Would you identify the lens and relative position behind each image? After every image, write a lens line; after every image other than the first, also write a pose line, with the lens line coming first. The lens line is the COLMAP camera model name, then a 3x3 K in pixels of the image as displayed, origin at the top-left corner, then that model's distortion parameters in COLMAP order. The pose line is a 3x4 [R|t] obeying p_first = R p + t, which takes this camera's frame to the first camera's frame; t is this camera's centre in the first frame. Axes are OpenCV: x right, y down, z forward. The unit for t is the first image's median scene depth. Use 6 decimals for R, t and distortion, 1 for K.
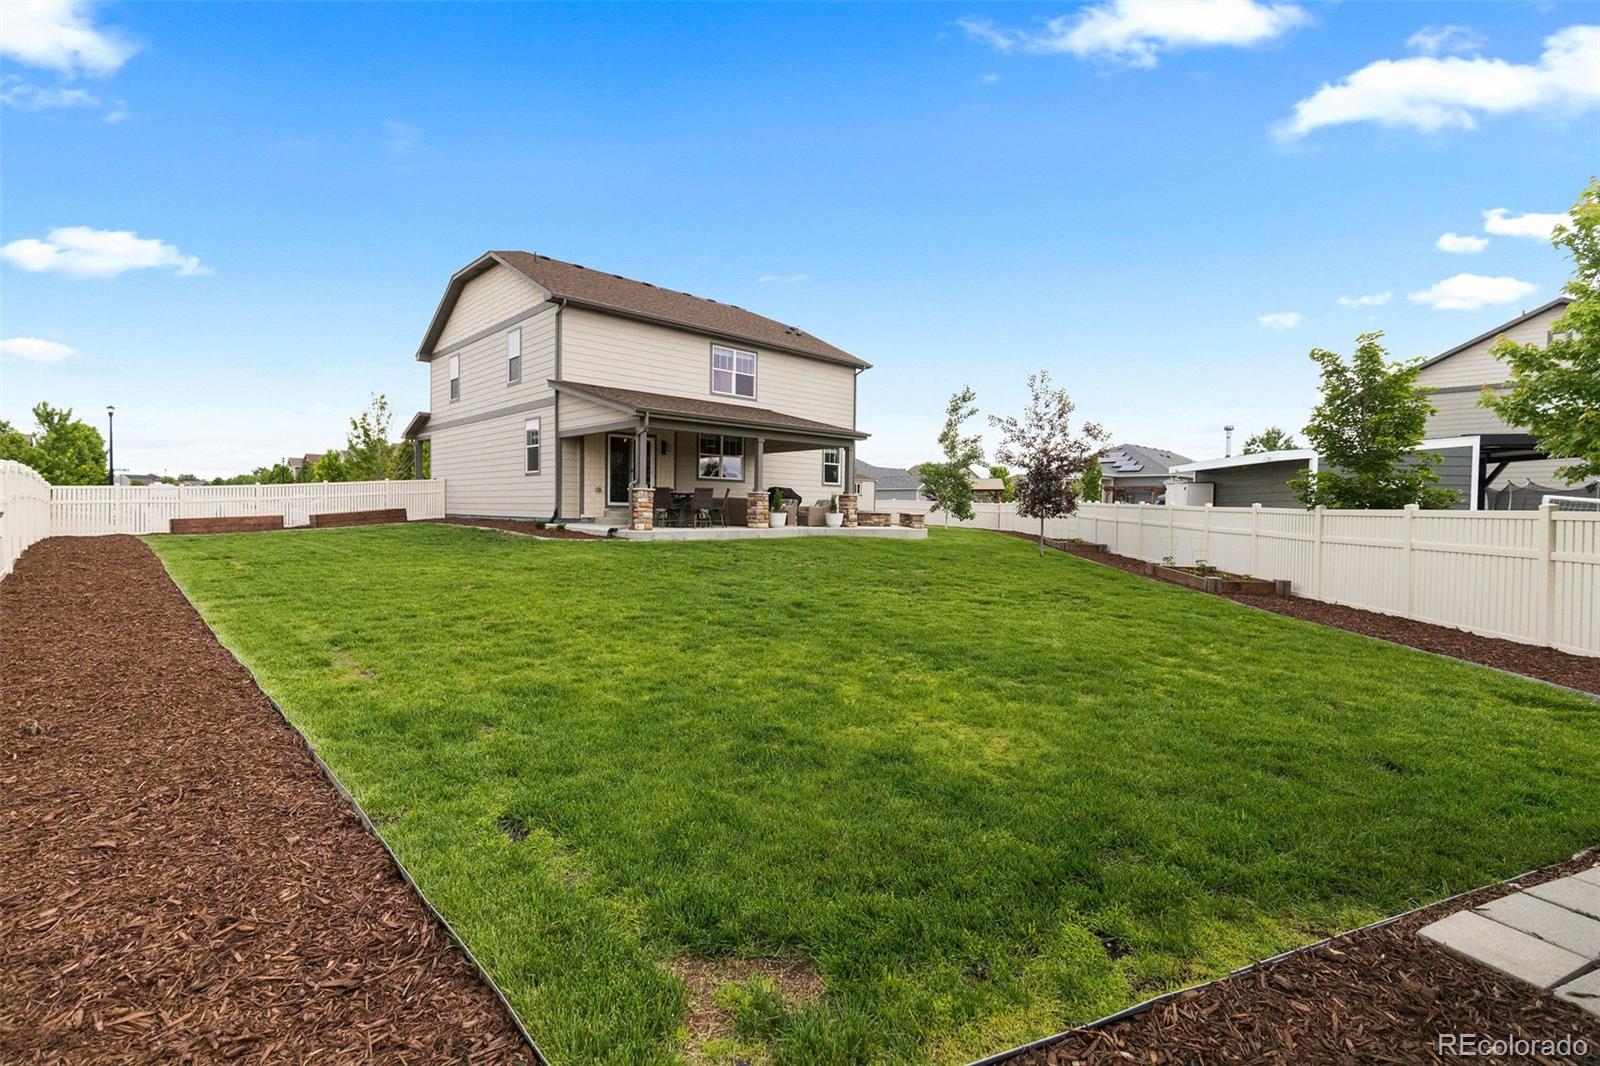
lens RADIAL K [[712.0, 0, 802.6], [0, 712.0, 528.9], [0, 0, 1]] dist [0.003508, 0.000185]
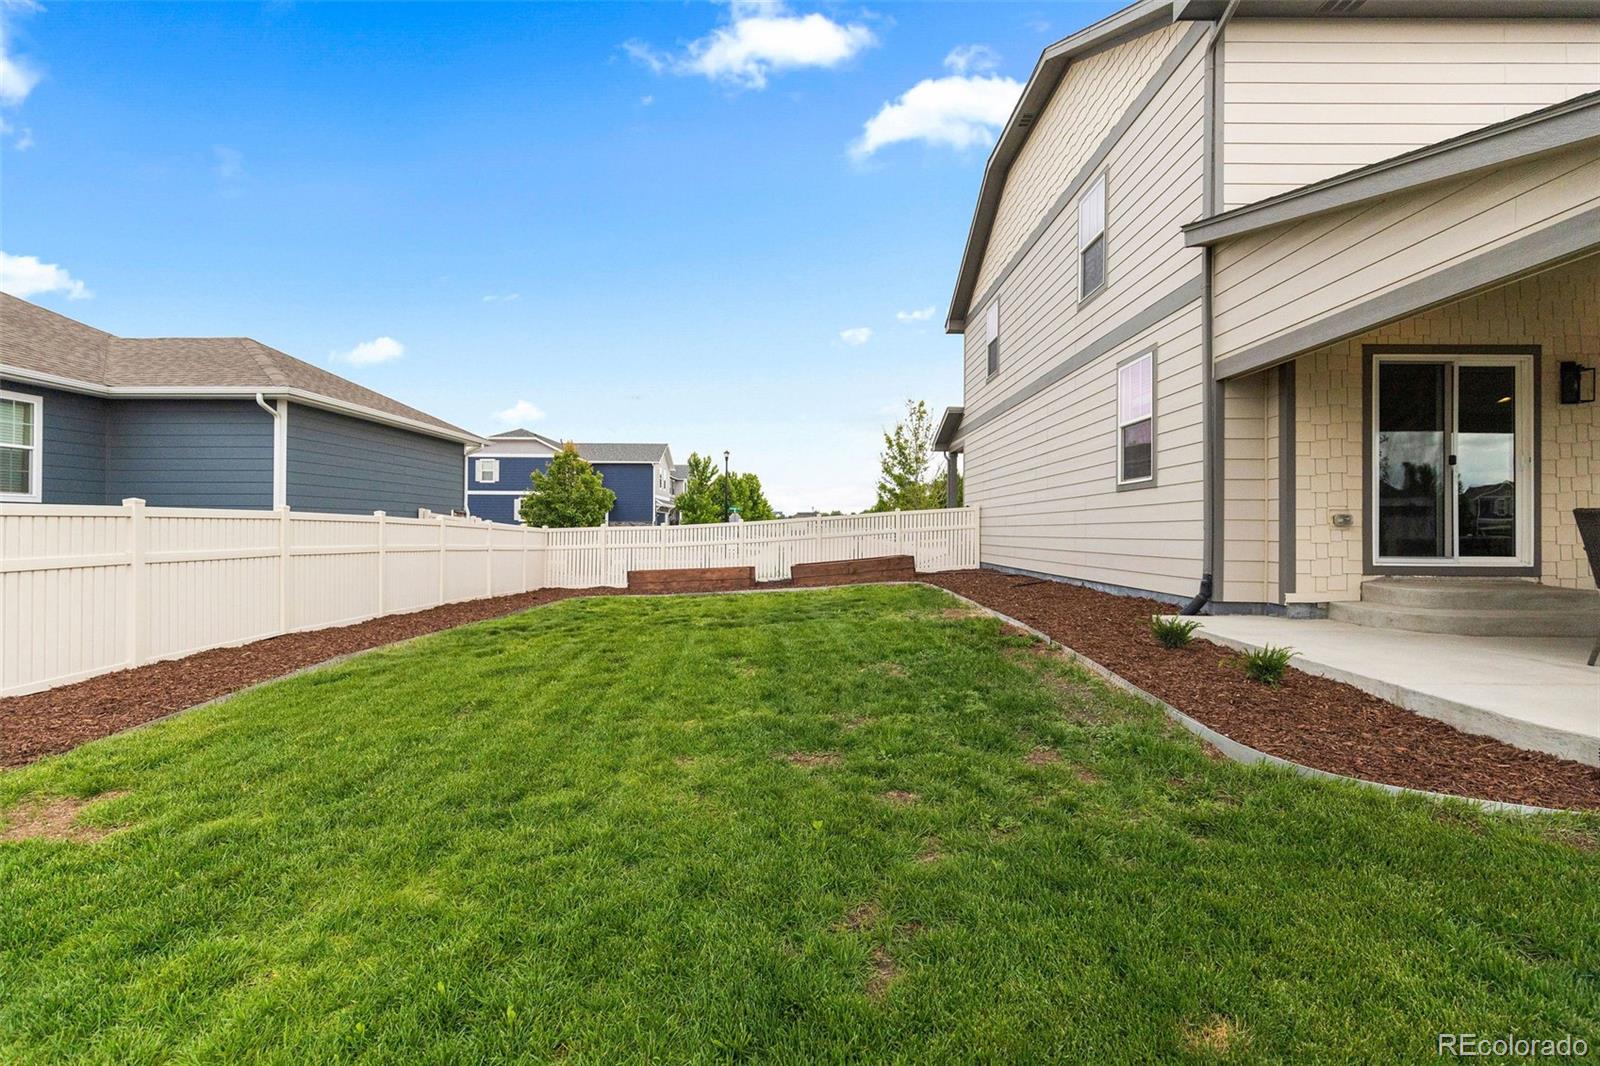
lens RADIAL K [[722.6, 0, 801.6], [0, 722.6, 518.0], [0, 0, 1]] dist [0.003329, 0.000424]
pose [[0.724460, -0.021059, -0.688995, -0.217780], [-0.015351, 0.998793, -0.046668, -0.033484], [0.689145, 0.044386, 0.723262, 0.529516]]
